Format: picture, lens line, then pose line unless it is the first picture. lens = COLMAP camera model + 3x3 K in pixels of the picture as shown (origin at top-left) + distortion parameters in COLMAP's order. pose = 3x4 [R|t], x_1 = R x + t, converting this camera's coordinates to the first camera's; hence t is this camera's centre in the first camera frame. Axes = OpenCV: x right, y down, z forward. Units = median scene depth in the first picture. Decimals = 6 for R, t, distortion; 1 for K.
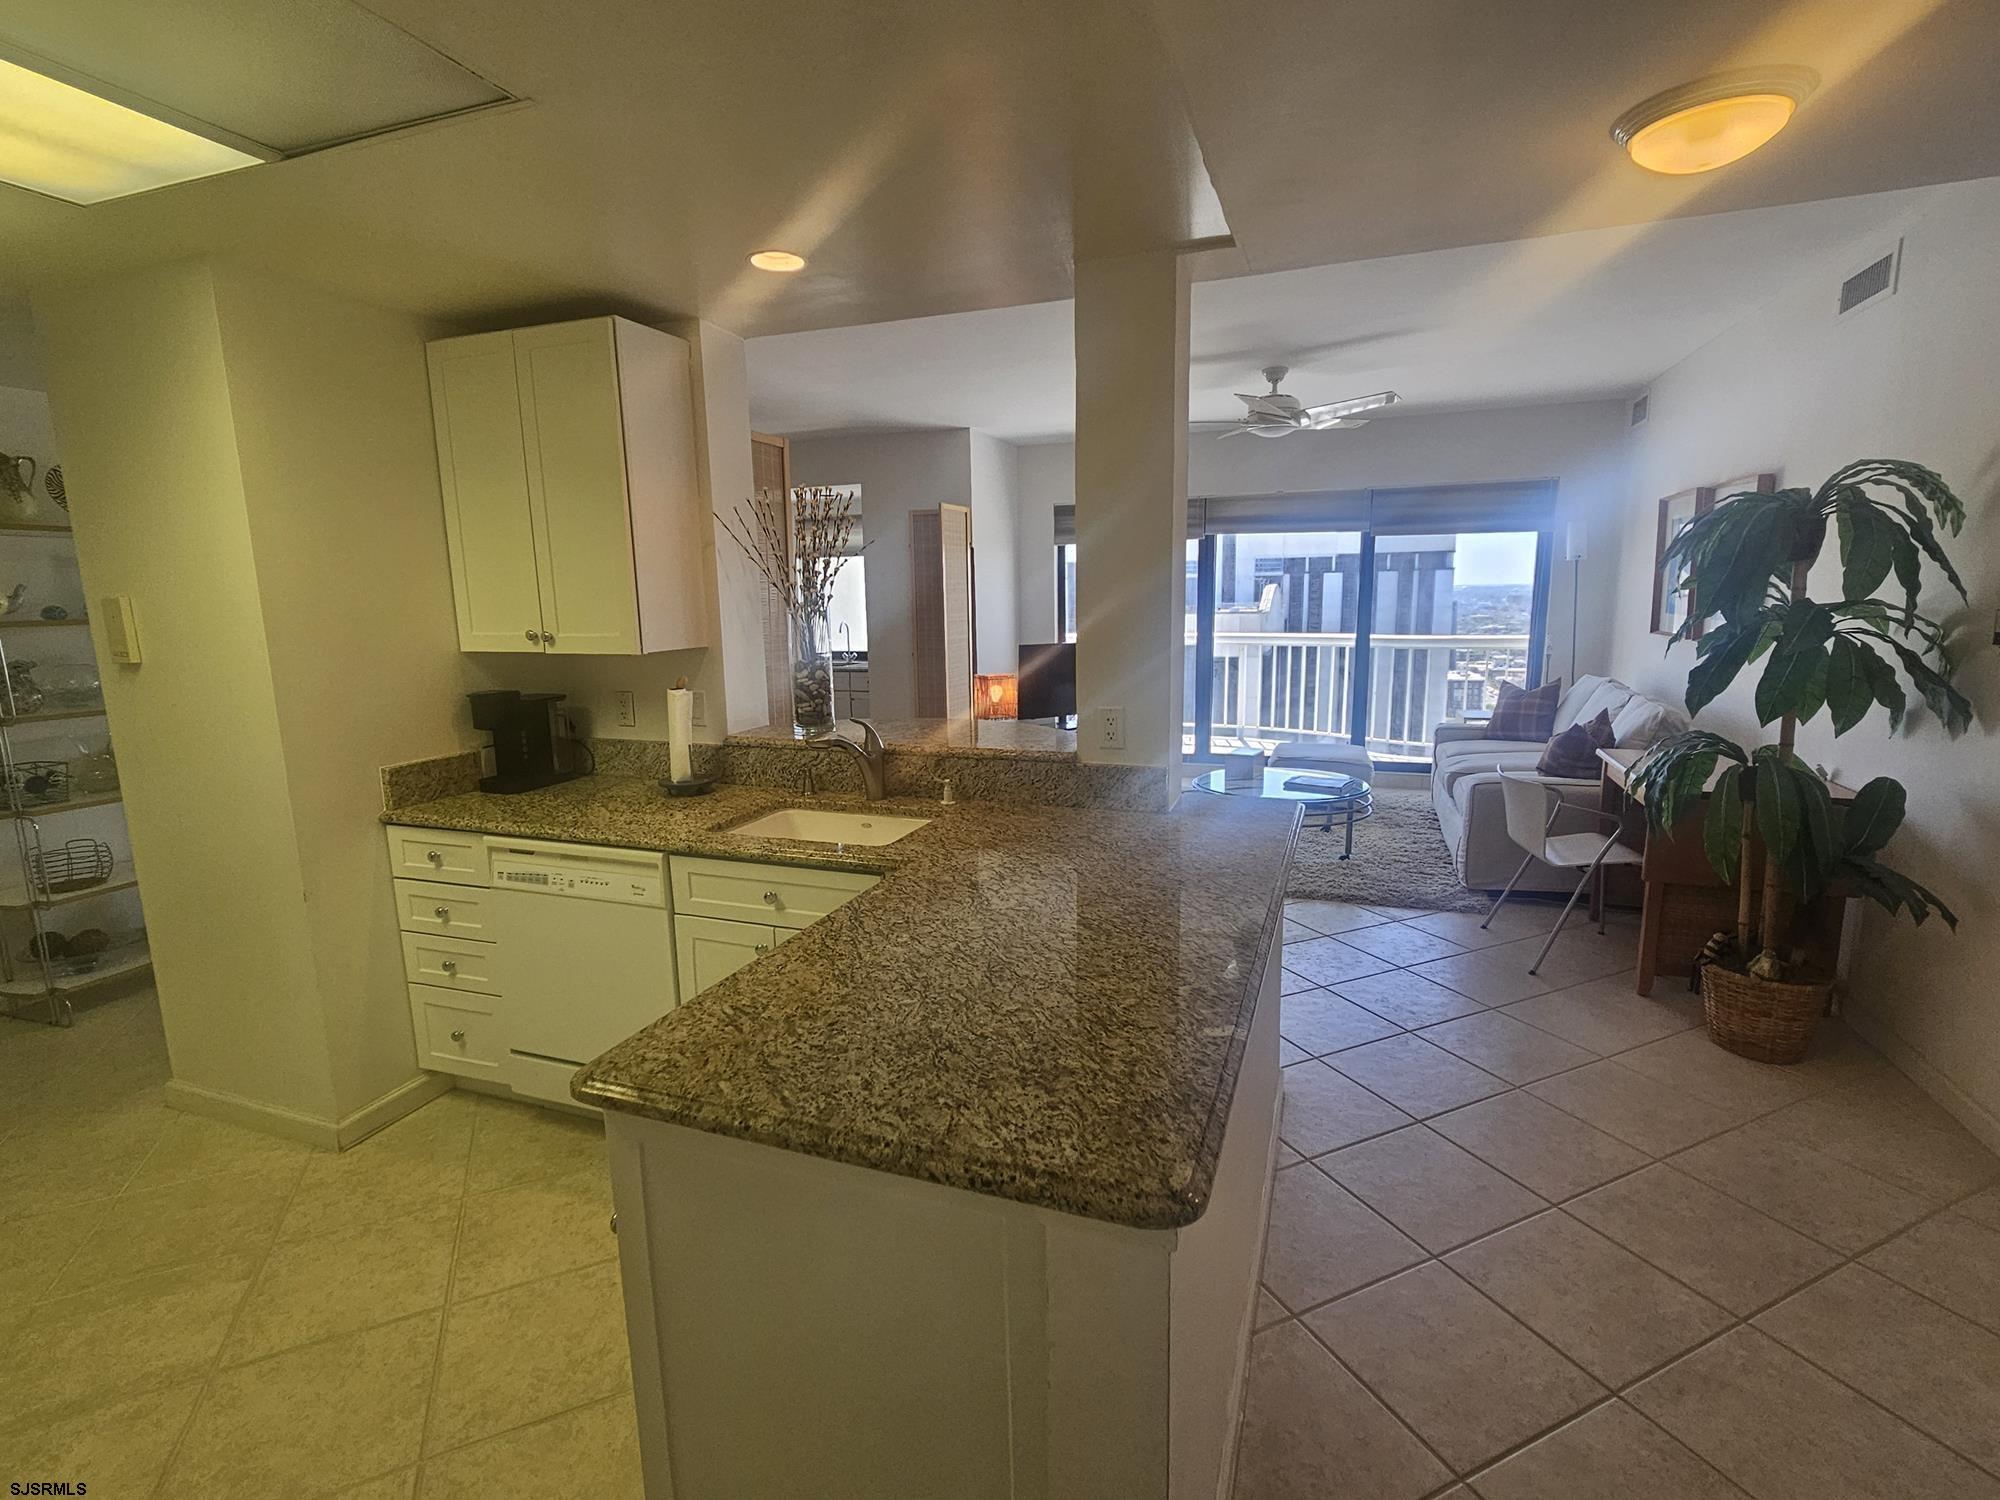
lens RADIAL K [[927.7, 0, 987.7], [0, 927.7, 752.7], [0, 0, 1]] dist [0.001518, 0.000389]
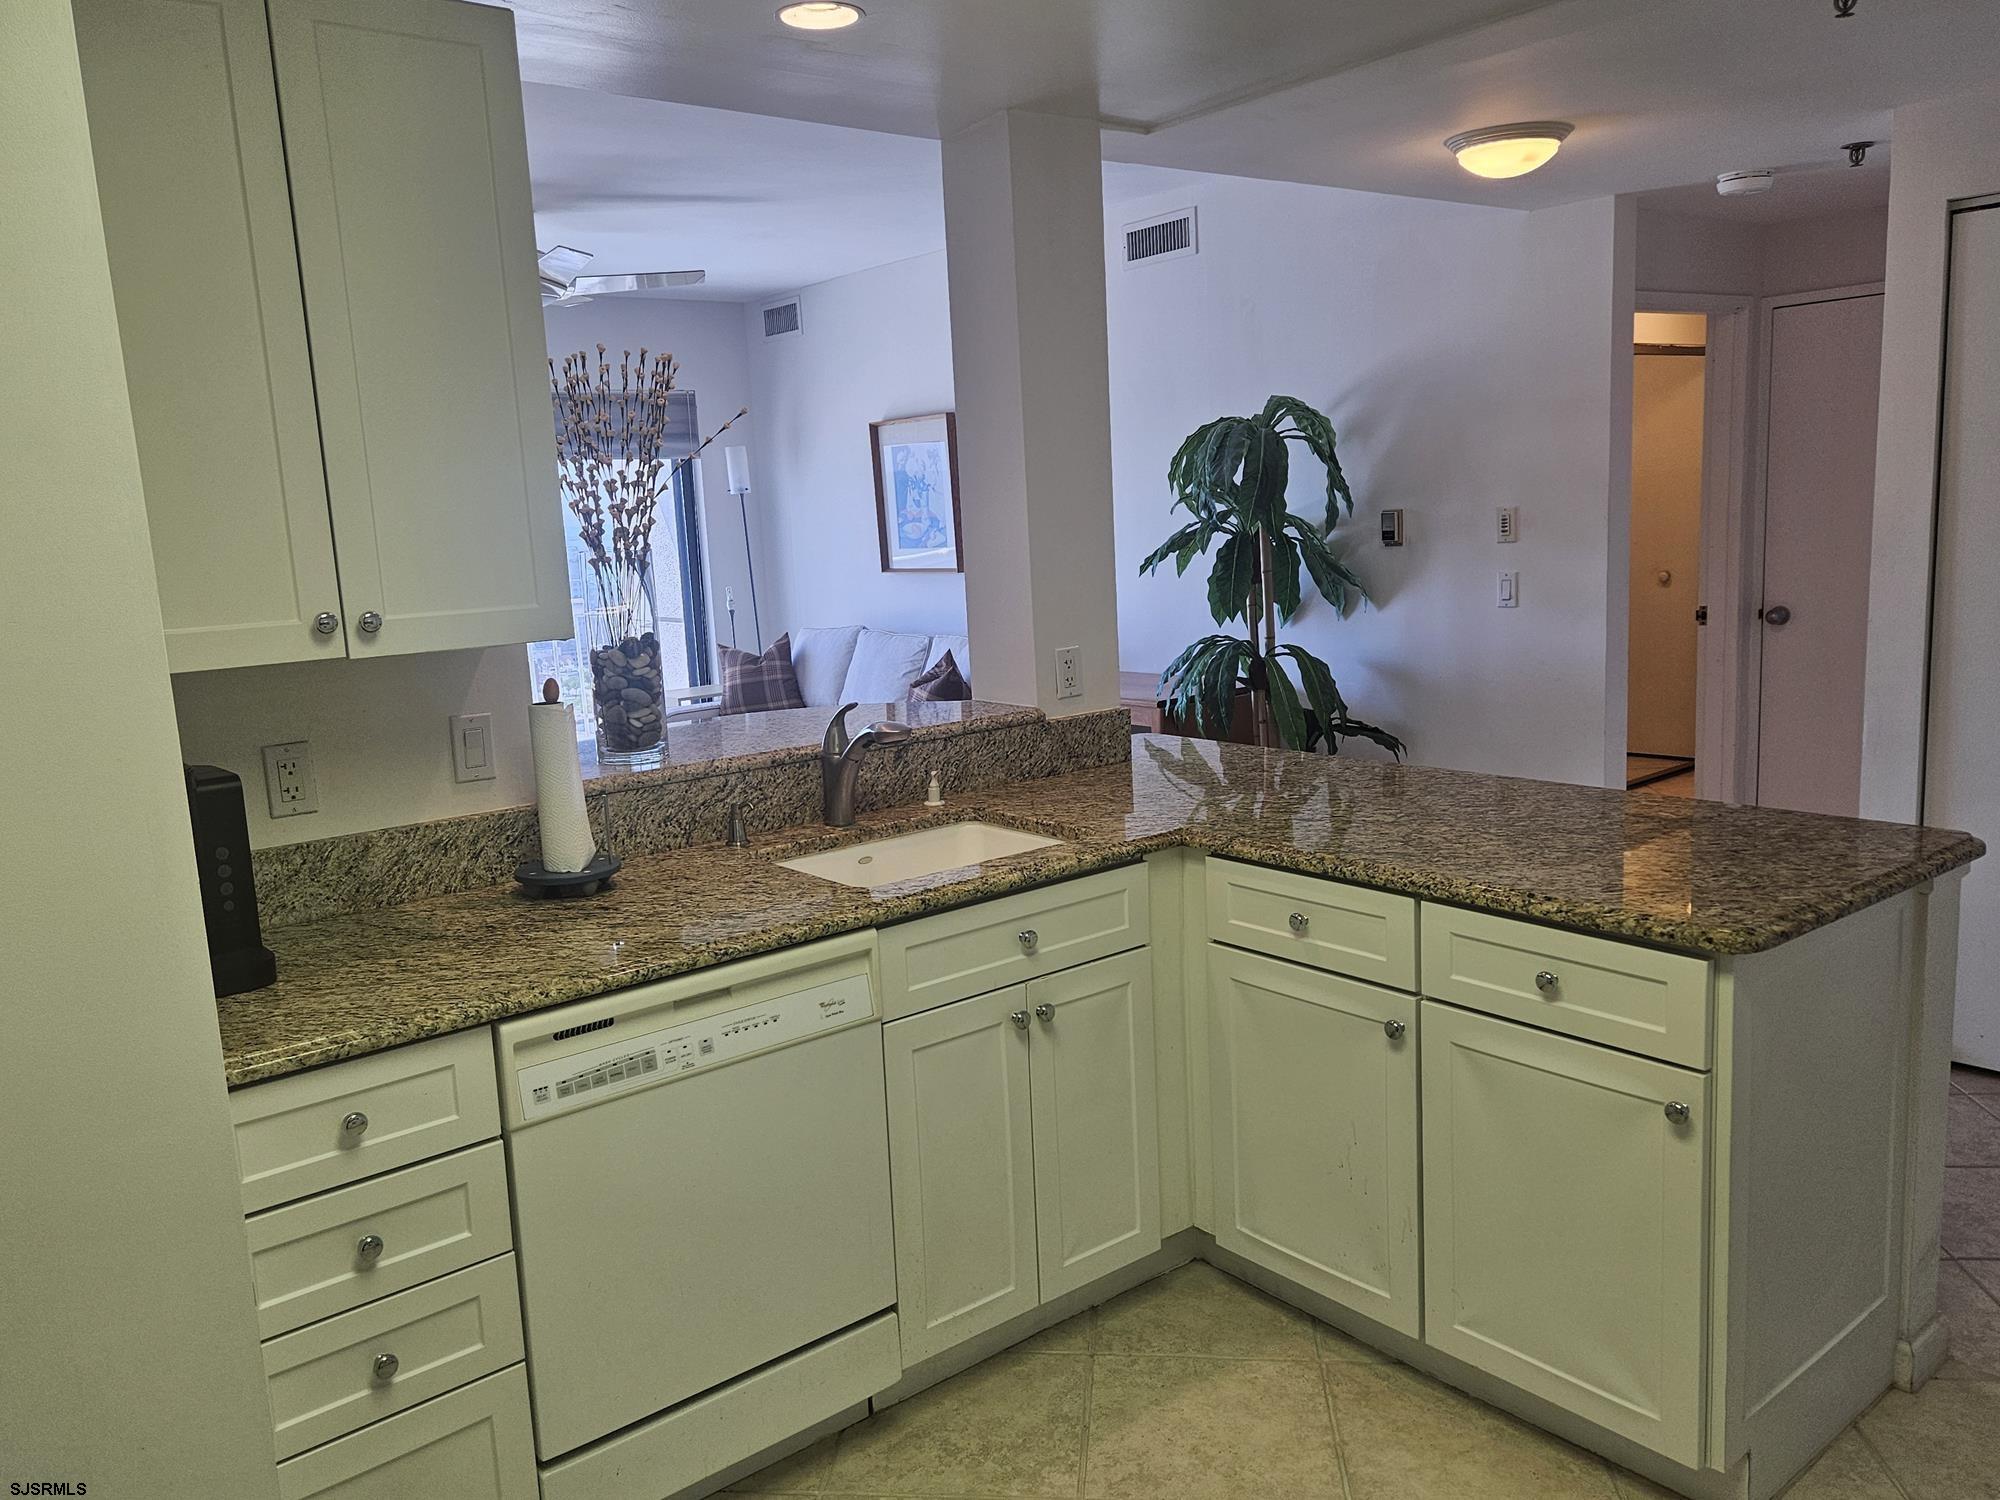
lens RADIAL K [[1469.8, 0, 985.7], [0, 1469.8, 750.2], [0, 0, 1]] dist [0.081184, -0.038394]
pose [[0.528594, -0.150217, 0.835478, -1.015995], [0.187633, 0.980550, 0.057588, -0.047546], [-0.827878, 0.126323, 0.546498, 0.346265]]
